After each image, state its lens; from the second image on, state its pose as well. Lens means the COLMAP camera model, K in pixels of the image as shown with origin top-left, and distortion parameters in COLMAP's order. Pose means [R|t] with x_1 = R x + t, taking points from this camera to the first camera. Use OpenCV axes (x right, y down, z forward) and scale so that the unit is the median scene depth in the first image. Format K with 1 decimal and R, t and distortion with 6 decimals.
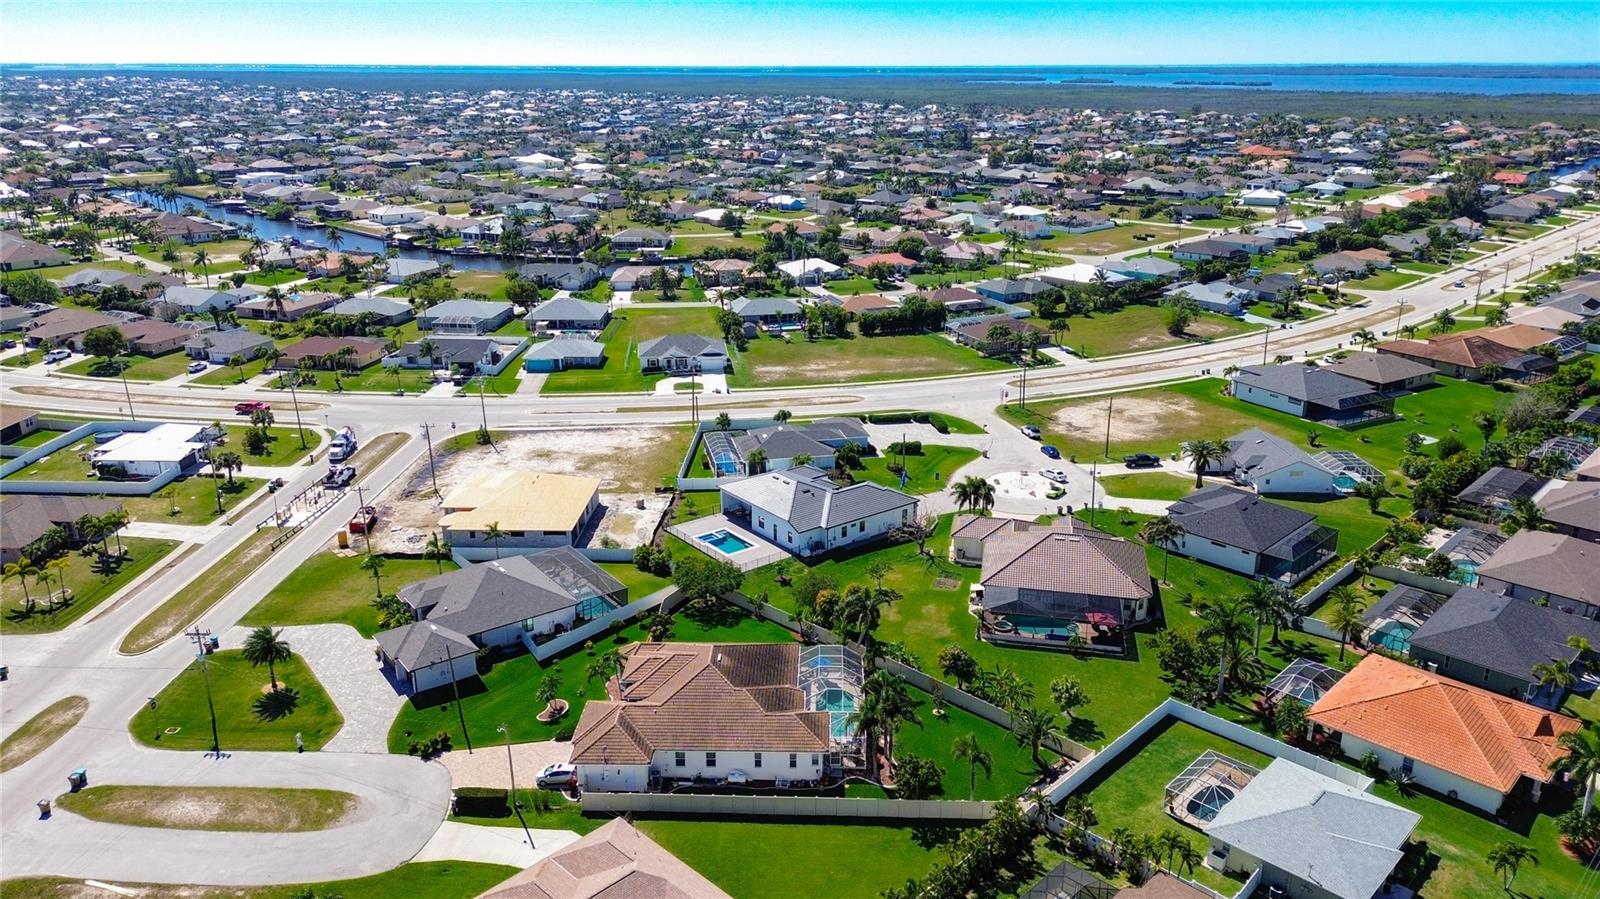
lens RADIAL K [[1144.5, 0, 801.8], [0, 1144.5, 453.3], [0, 0, 1]] dist [0.071002, -0.065291]
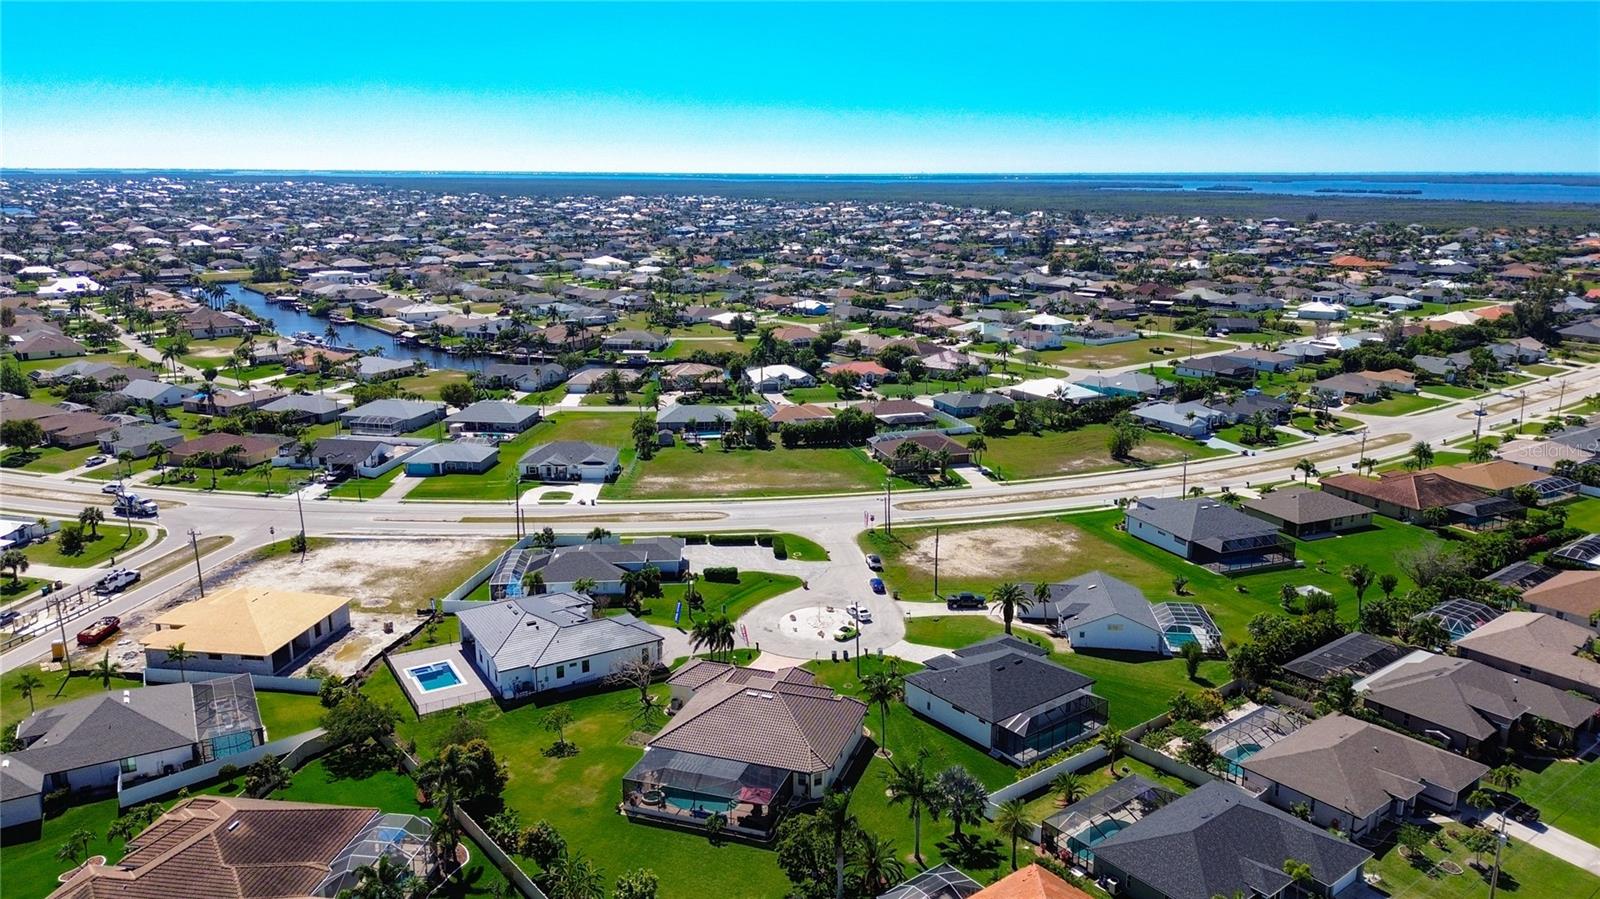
lens RADIAL K [[1144.5, 0, 808.9], [0, 1144.5, 448.7], [0, 0, 1]] dist [0.071002, -0.065291]
pose [[0.992422, 0.031917, -0.118661, 0.189774], [-0.042313, 0.995383, -0.086155, -0.020625], [0.115363, 0.090523, 0.989190, 0.060342]]
